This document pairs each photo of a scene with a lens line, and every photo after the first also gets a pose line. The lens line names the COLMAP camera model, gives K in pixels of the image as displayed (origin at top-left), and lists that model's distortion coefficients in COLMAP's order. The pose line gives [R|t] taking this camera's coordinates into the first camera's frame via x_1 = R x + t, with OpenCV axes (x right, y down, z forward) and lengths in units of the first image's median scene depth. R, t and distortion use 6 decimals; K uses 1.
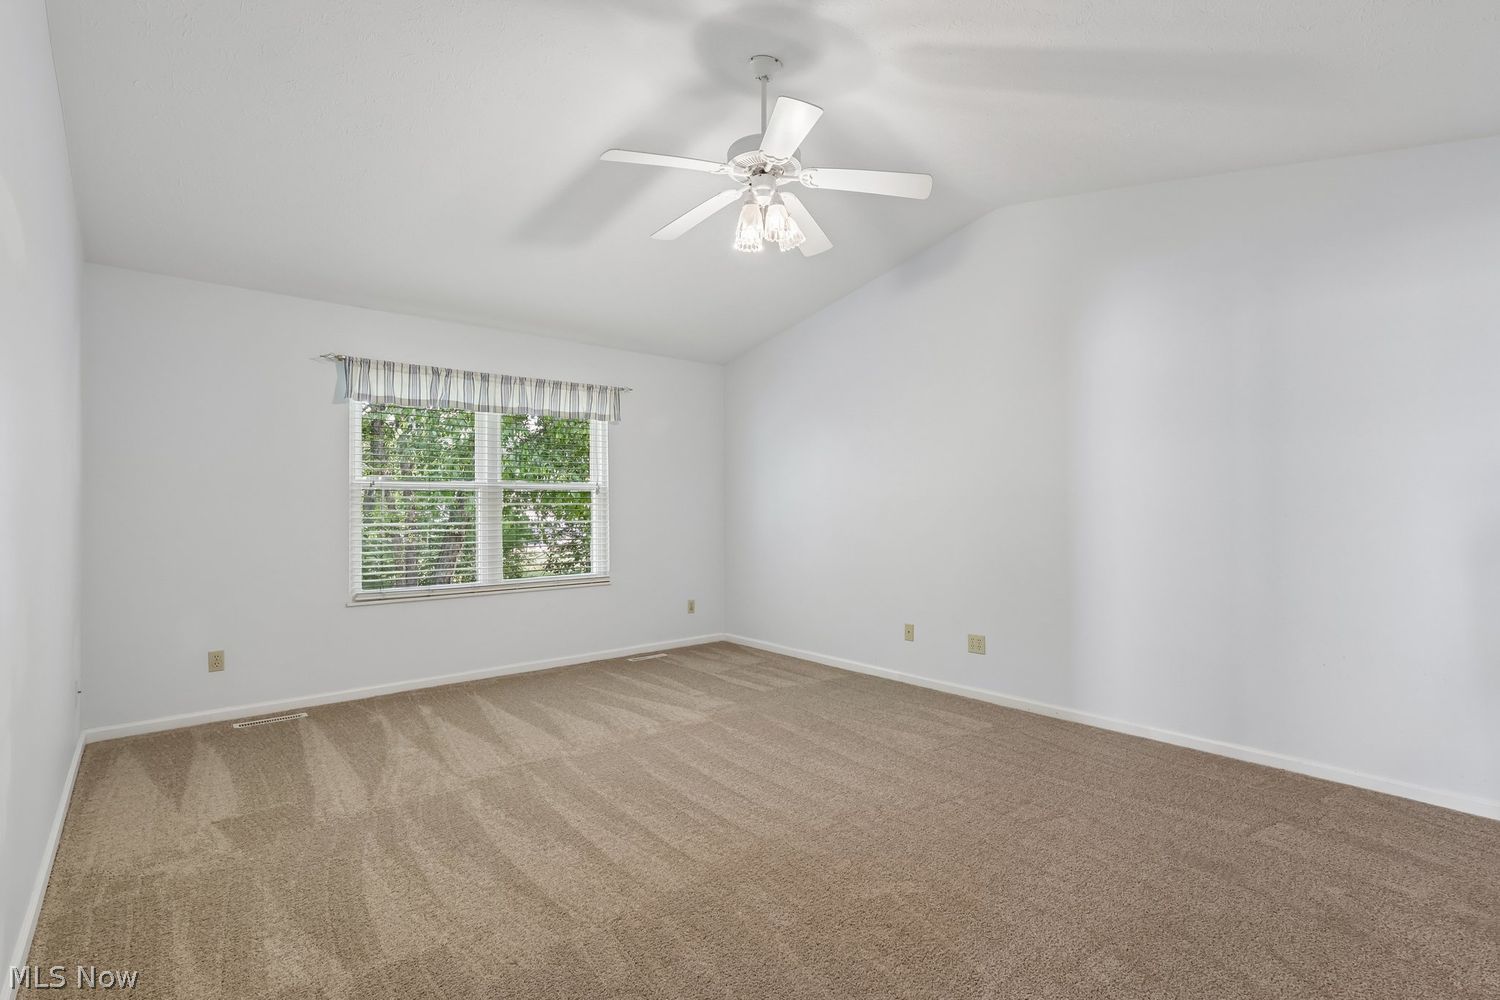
lens RADIAL K [[700.1, 0, 749.6], [0, 700.1, 507.6], [0, 0, 1]] dist [0.000470, 0.000722]
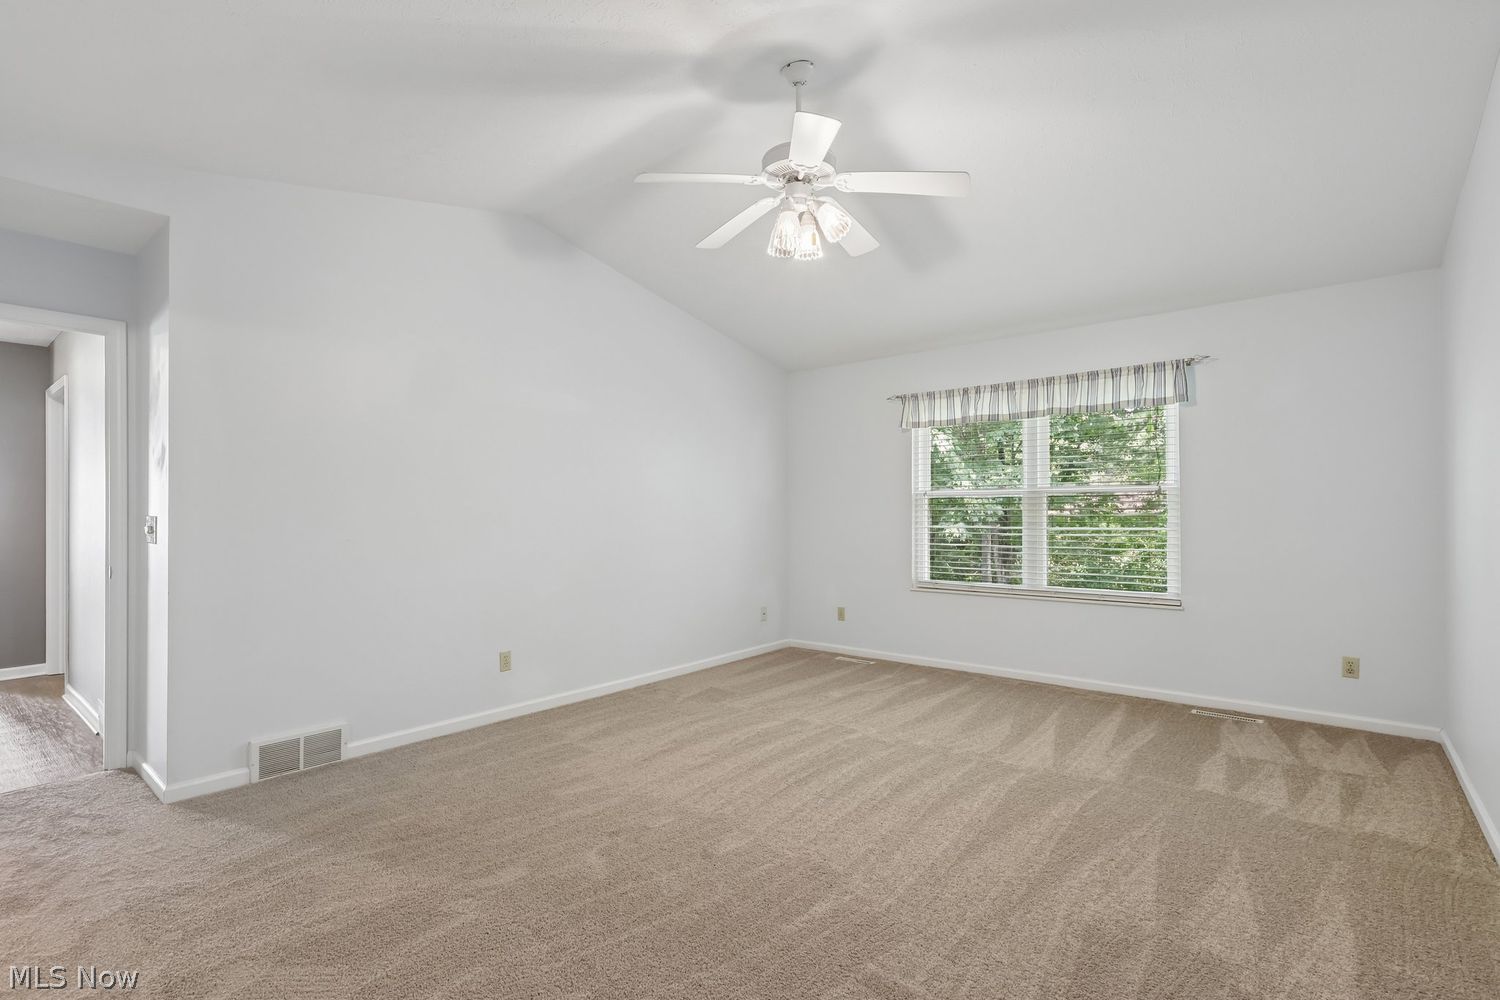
lens RADIAL K [[708.6, 0, 743.3], [0, 708.6, 516.6], [0, 0, 1]] dist [0.003094, 0.000403]
pose [[0.163970, 0.007764, -0.986435, 0.631471], [0.000892, 0.999967, 0.008018, -0.002756], [0.986465, -0.002195, 0.163958, 0.471029]]
